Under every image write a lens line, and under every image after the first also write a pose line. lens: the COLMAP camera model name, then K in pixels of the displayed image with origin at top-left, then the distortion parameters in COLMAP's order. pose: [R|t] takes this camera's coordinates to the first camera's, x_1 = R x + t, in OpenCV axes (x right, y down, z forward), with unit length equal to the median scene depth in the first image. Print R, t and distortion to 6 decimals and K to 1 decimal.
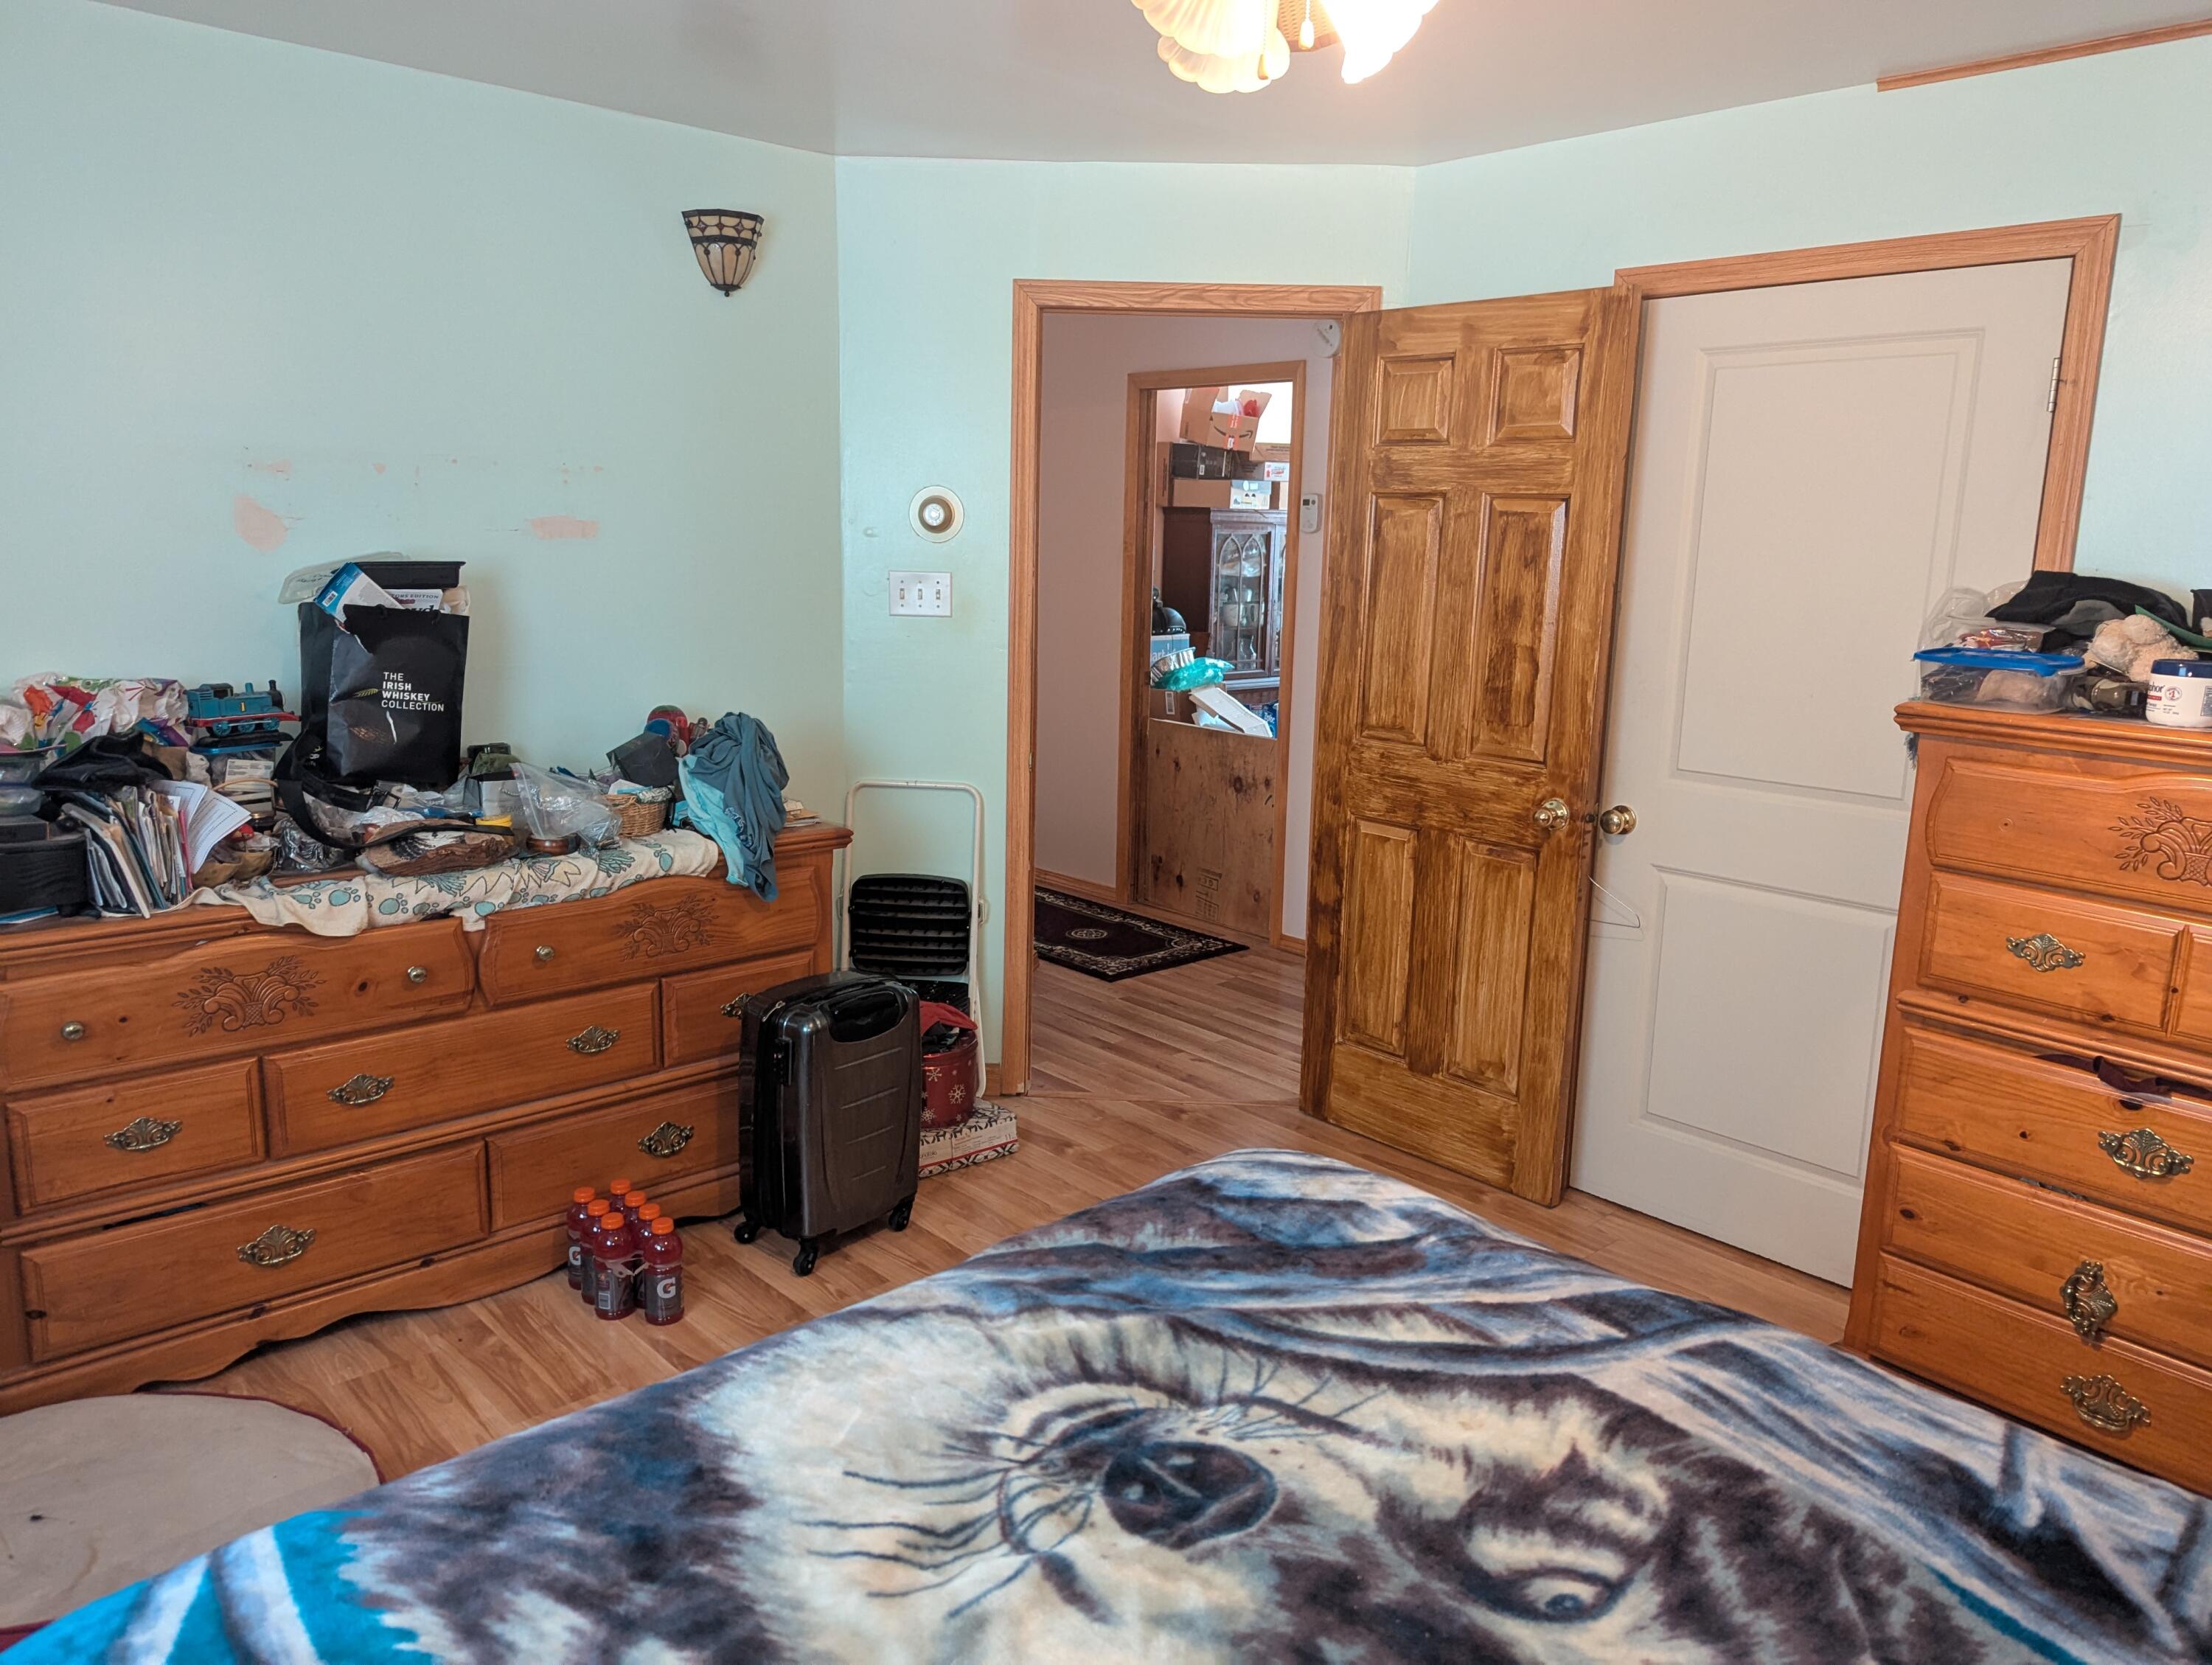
lens RADIAL K [[1561.9, 0, 1106.0], [0, 1561.9, 832.5], [0, 0, 1]] dist [0.071122, -0.056682]
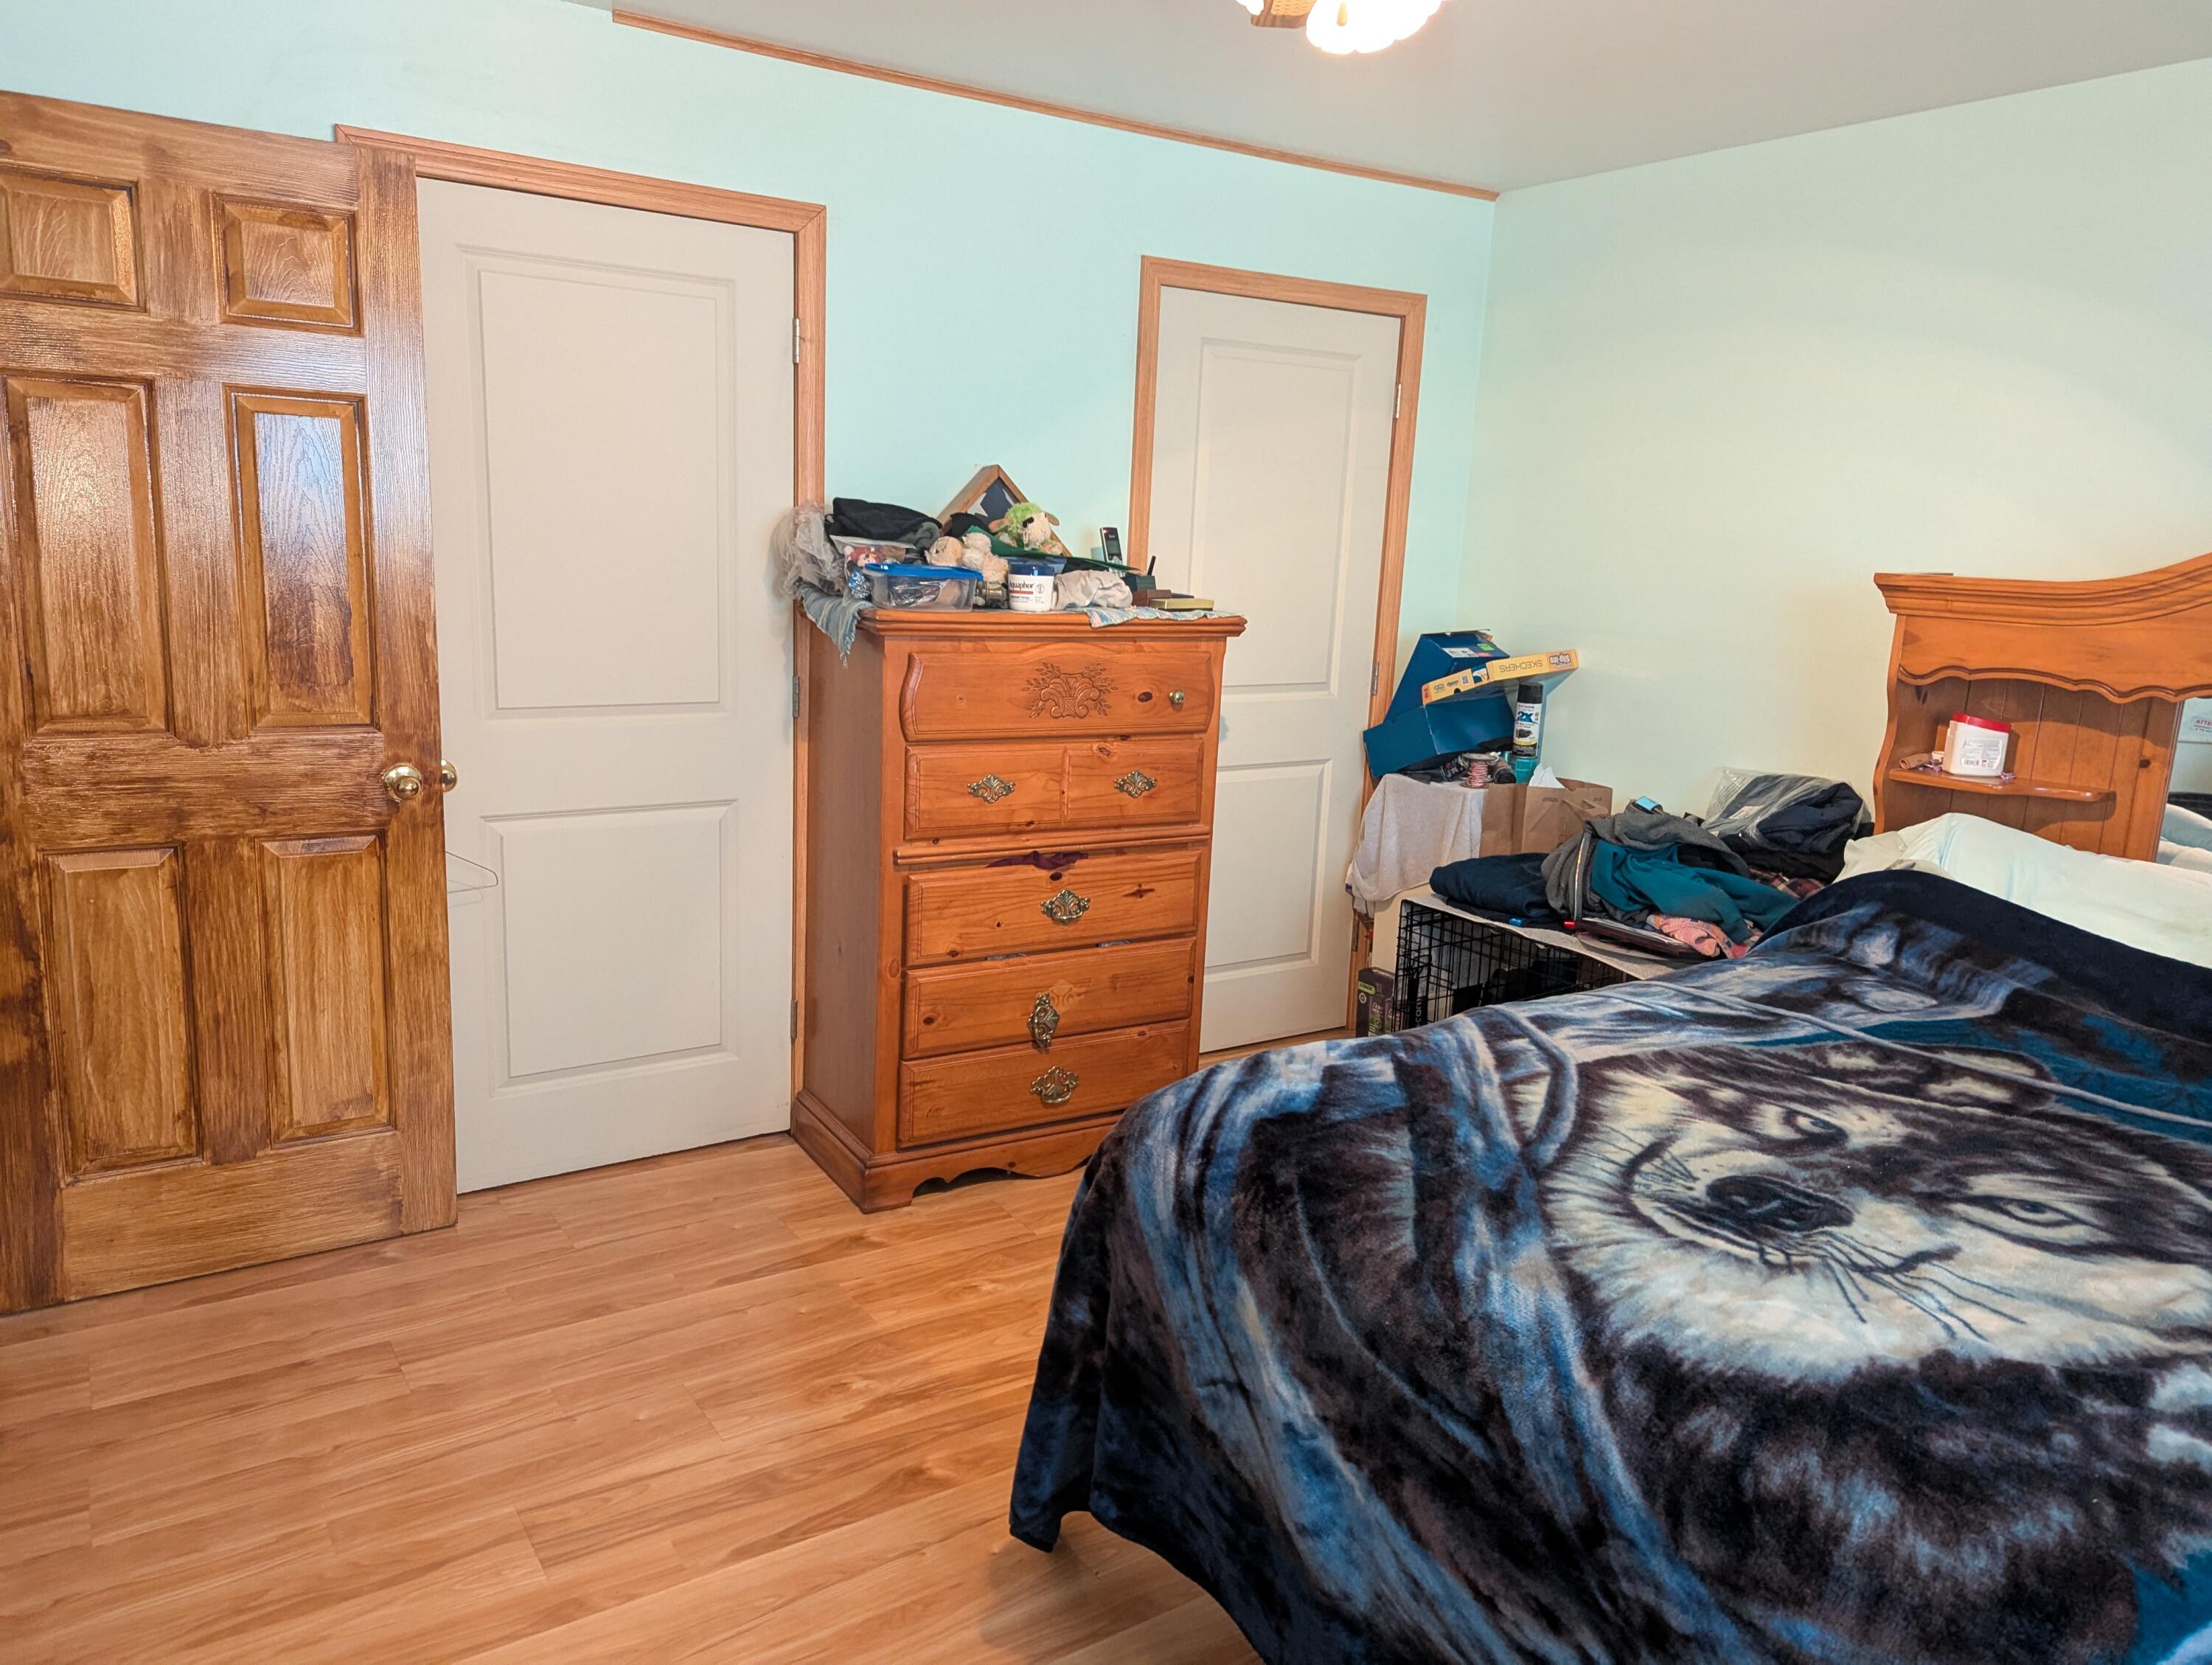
lens RADIAL K [[1561.9, 0, 1106.0], [0, 1561.9, 832.5], [0, 0, 1]] dist [0.071122, -0.056682]
pose [[0.160334, -0.216611, 0.963002, -0.604669], [0.153594, 0.969215, 0.192436, -0.114742], [-0.975039, 0.117057, 0.188668, 0.597347]]
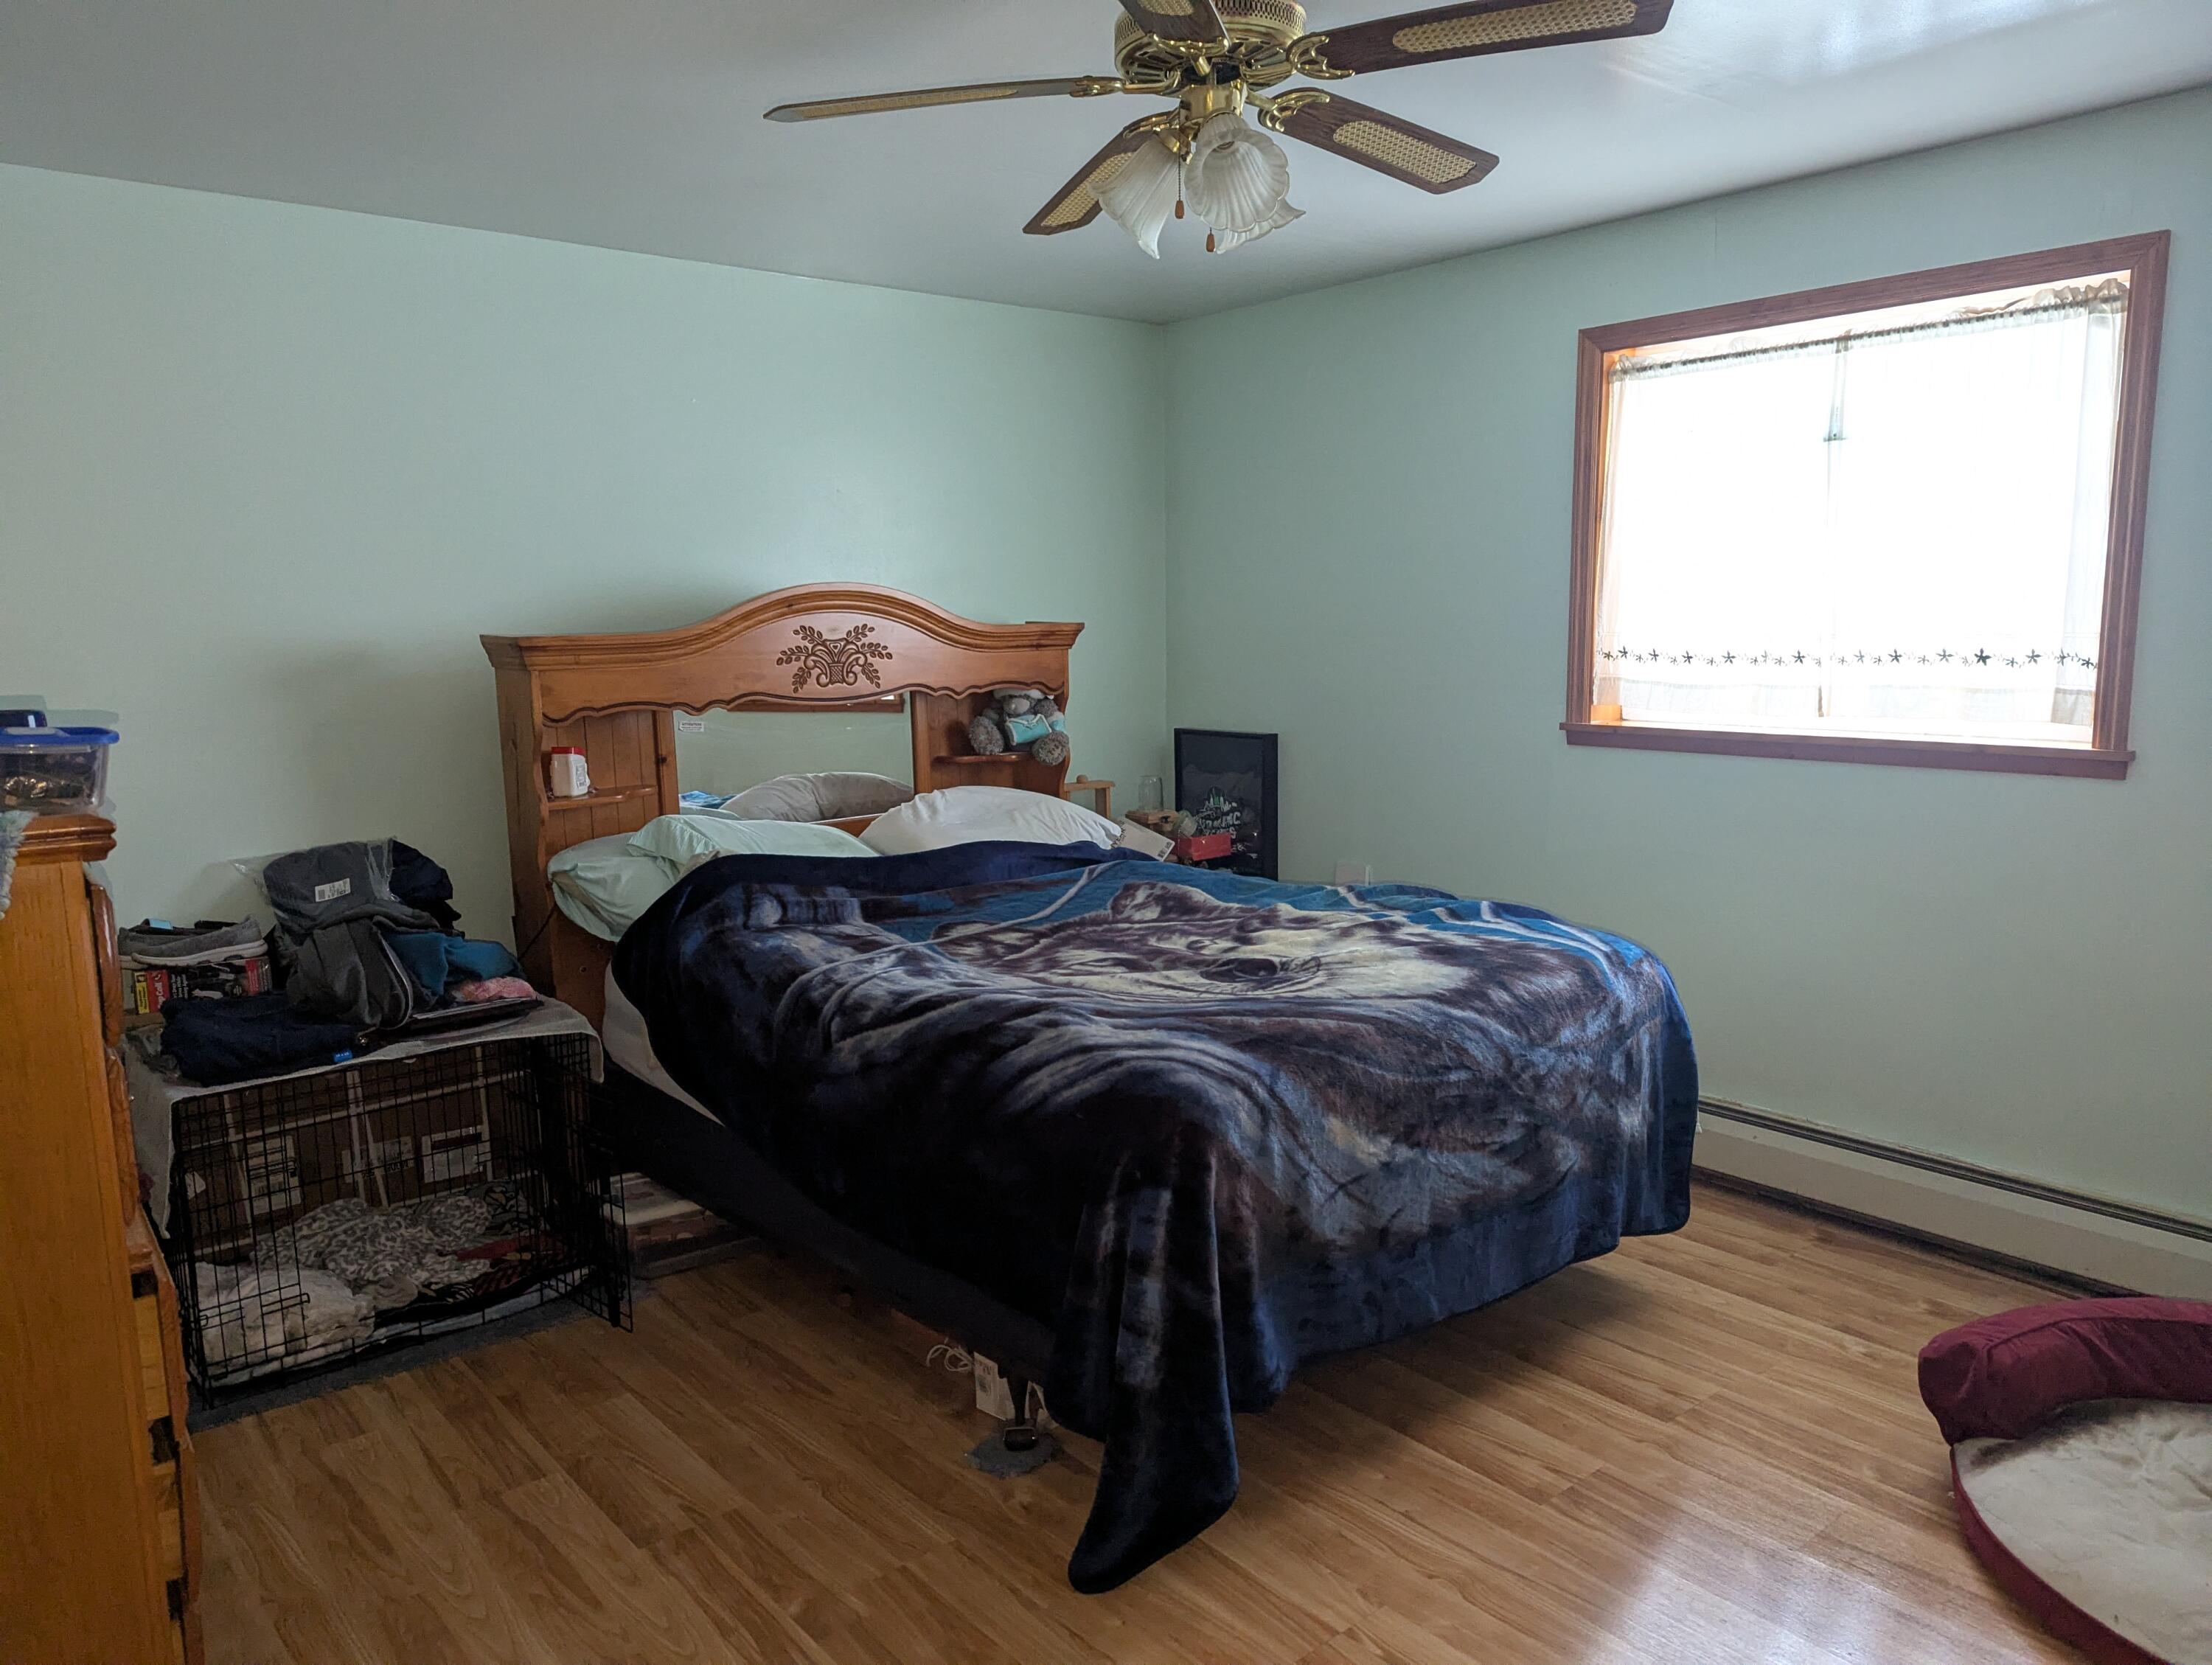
lens RADIAL K [[1561.9, 0, 1106.0], [0, 1561.9, 832.5], [0, 0, 1]] dist [0.071122, -0.056682]
pose [[-0.999643, -0.021852, 0.015362, 0.099924], [-0.015300, 0.939833, 0.341290, -0.296547], [-0.021896, 0.340933, -0.939832, 1.527034]]
